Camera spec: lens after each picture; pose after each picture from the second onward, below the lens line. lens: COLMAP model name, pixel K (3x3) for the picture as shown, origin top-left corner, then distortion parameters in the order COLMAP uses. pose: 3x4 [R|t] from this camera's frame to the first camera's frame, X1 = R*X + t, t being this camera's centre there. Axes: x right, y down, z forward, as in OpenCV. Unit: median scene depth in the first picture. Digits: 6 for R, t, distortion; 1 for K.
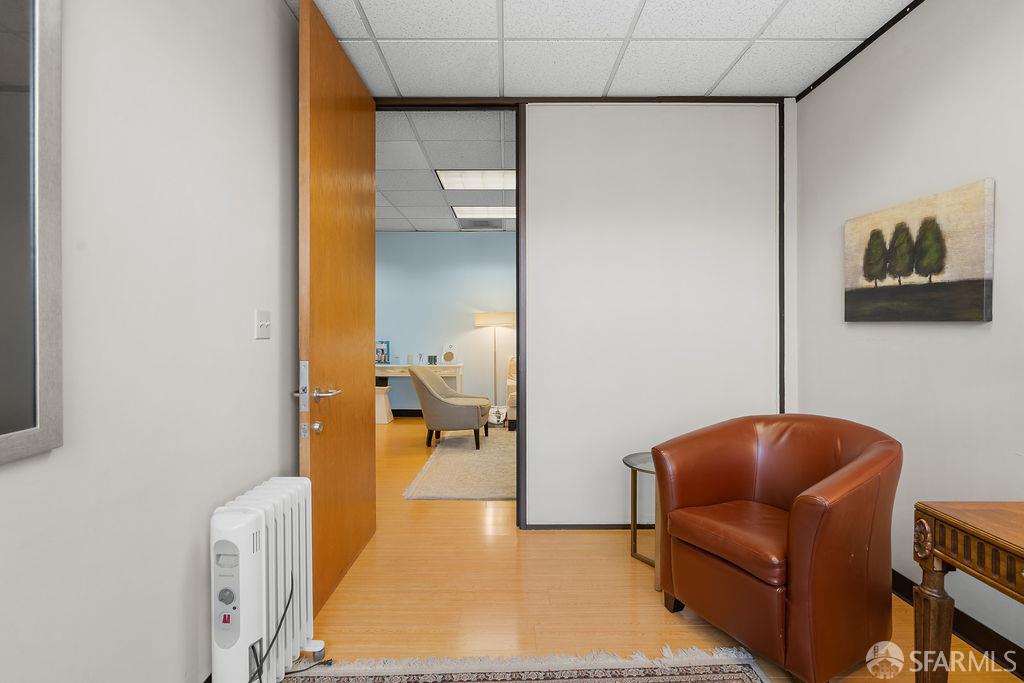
lens RADIAL K [[464.5, 0, 508.1], [0, 464.5, 341.0], [0, 0, 1]] dist [-0.015203, -0.000630]
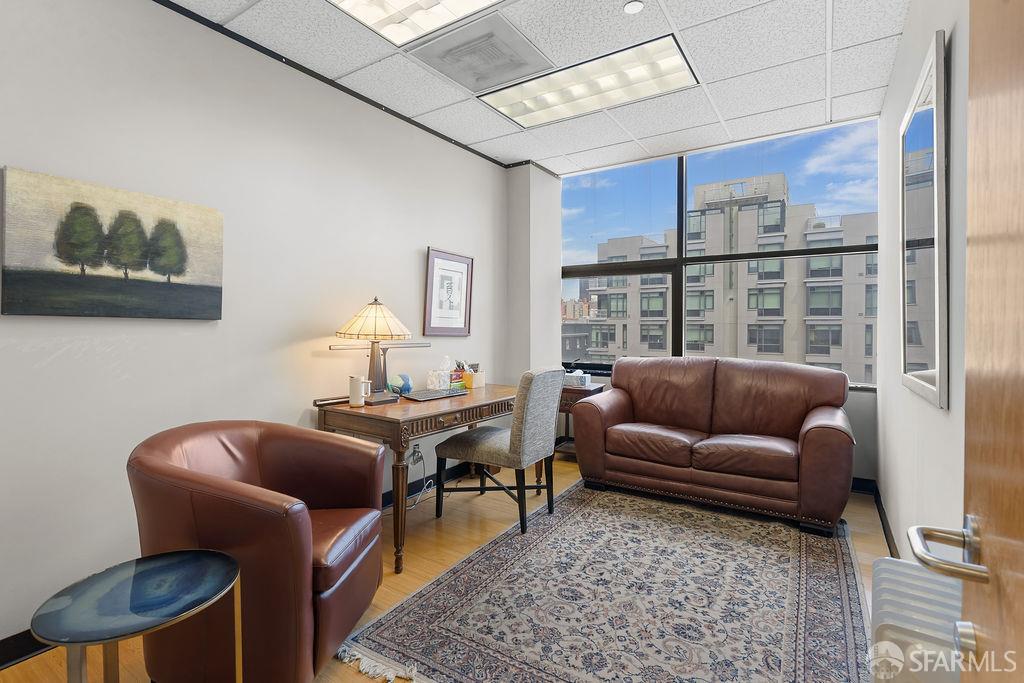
lens RADIAL K [[464.5, 0, 525.9], [0, 464.5, 333.8], [0, 0, 1]] dist [-0.015203, -0.000630]
pose [[-0.850083, -0.008031, 0.526588, -0.324805], [0.012899, 0.999266, 0.036062, -0.034878], [-0.526492, 0.037448, -0.849355, 1.429277]]
